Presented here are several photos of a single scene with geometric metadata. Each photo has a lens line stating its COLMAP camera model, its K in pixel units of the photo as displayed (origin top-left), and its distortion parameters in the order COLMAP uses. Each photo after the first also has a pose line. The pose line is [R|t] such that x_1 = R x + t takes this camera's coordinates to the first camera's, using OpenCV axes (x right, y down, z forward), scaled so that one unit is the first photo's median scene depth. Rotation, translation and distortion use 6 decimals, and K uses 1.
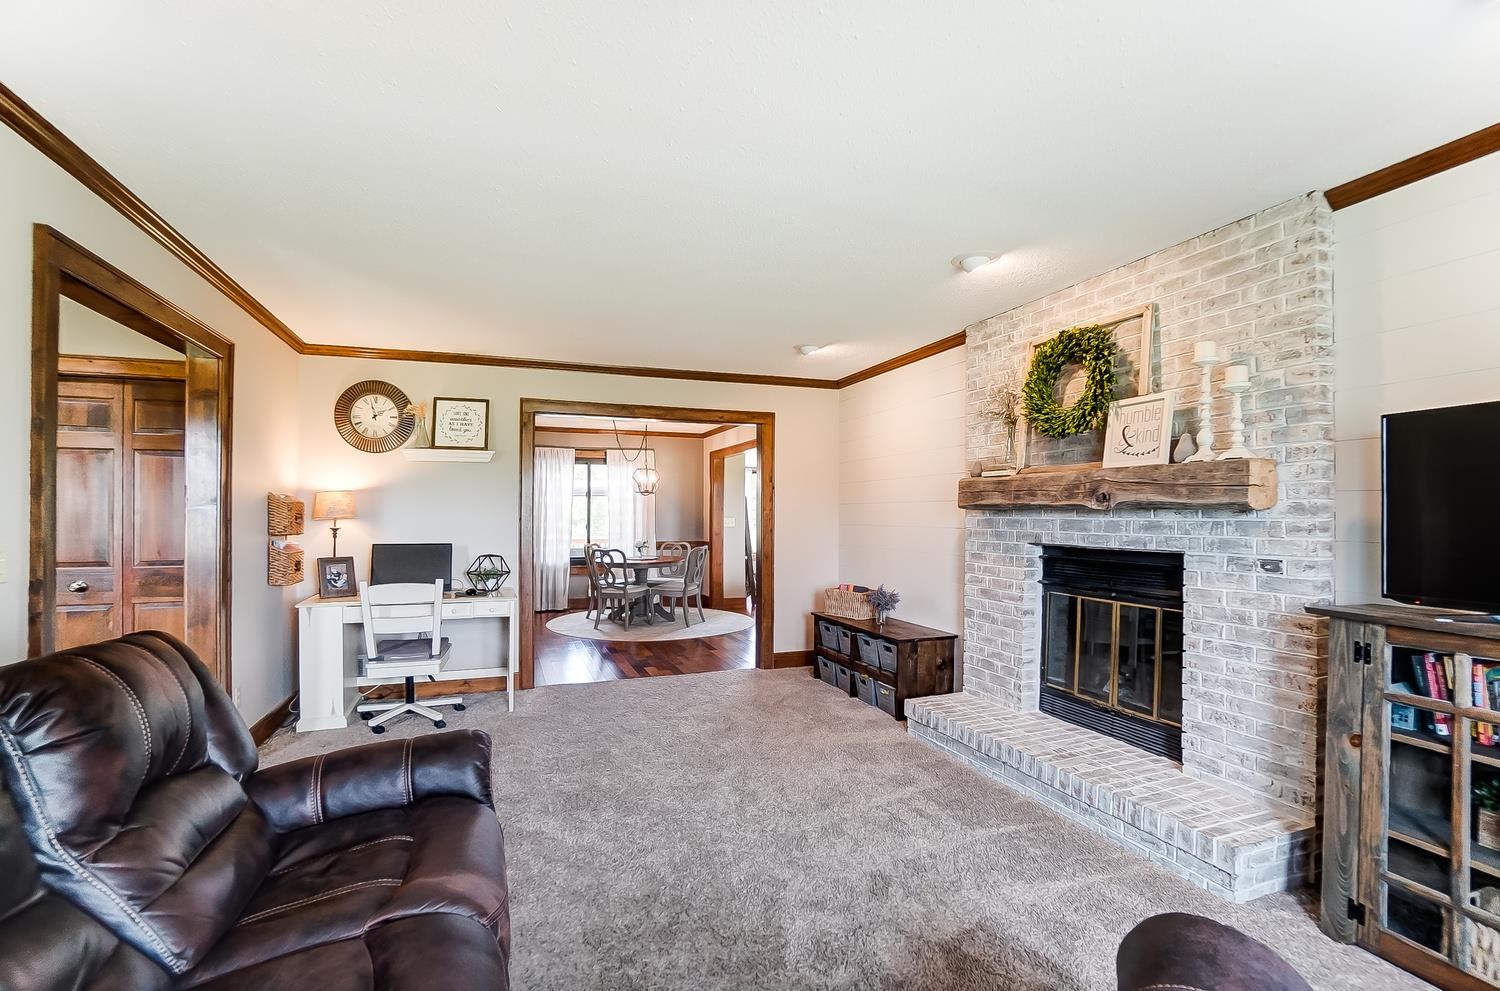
lens RADIAL K [[687.9, 0, 755.2], [0, 687.9, 504.9], [0, 0, 1]] dist [-0.020676, 0.001625]
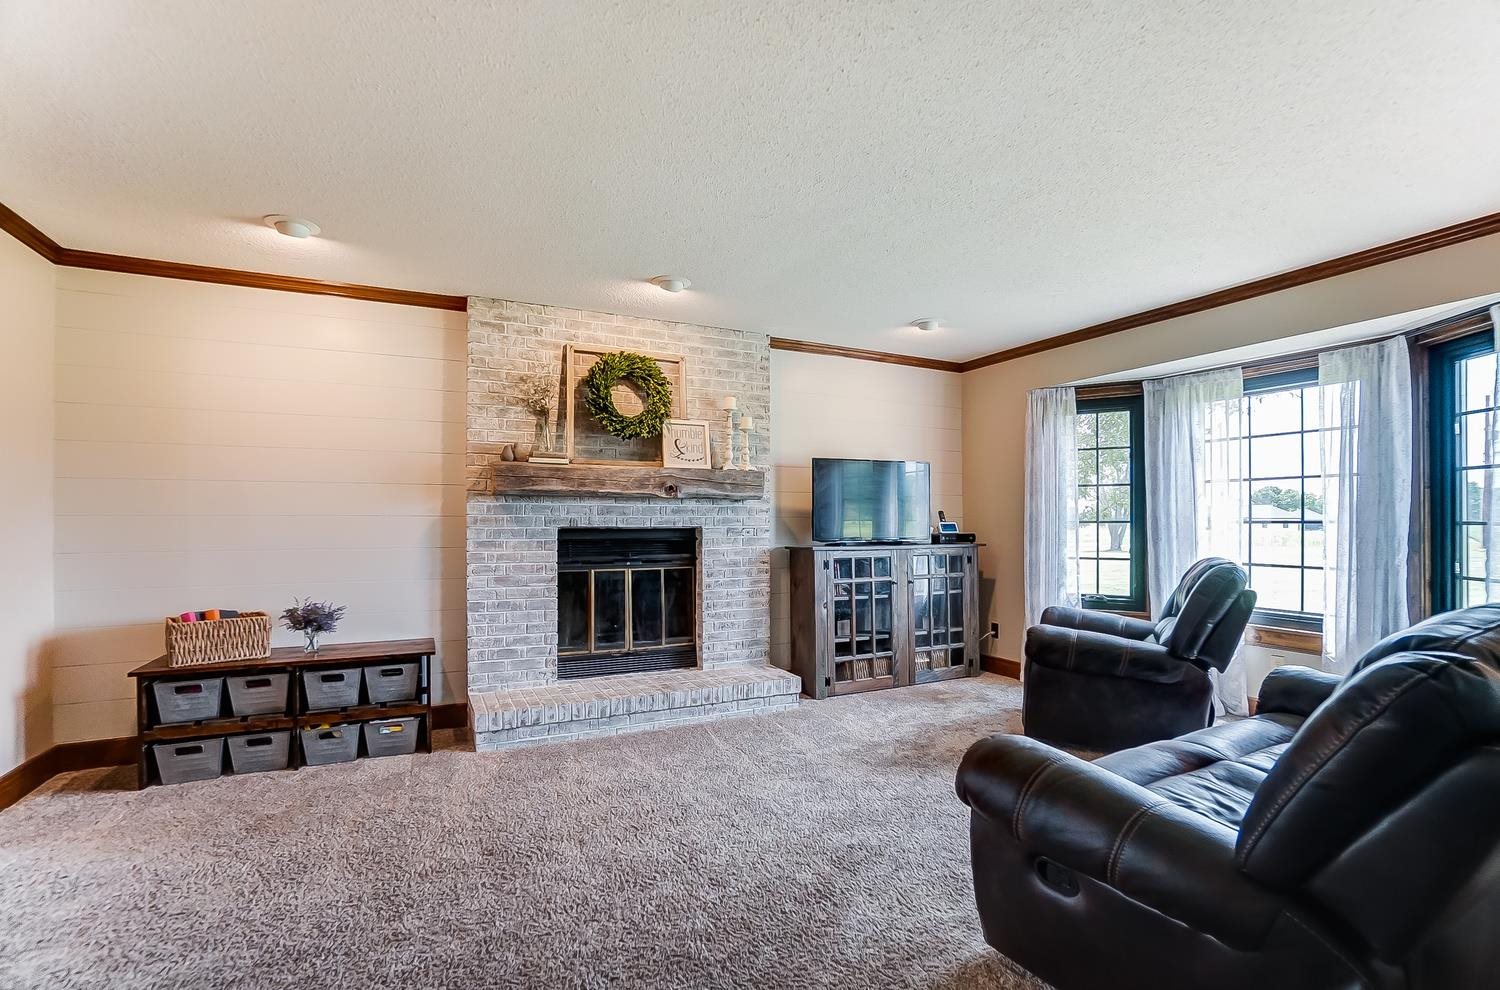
lens RADIAL K [[687.9, 0, 754.0], [0, 687.9, 509.4], [0, 0, 1]] dist [-0.020676, 0.001625]
pose [[-0.096453, 0.011190, 0.995275, -0.772933], [-0.014085, 0.999821, -0.012606, 0.039720], [-0.995238, -0.015235, -0.096278, 0.857441]]
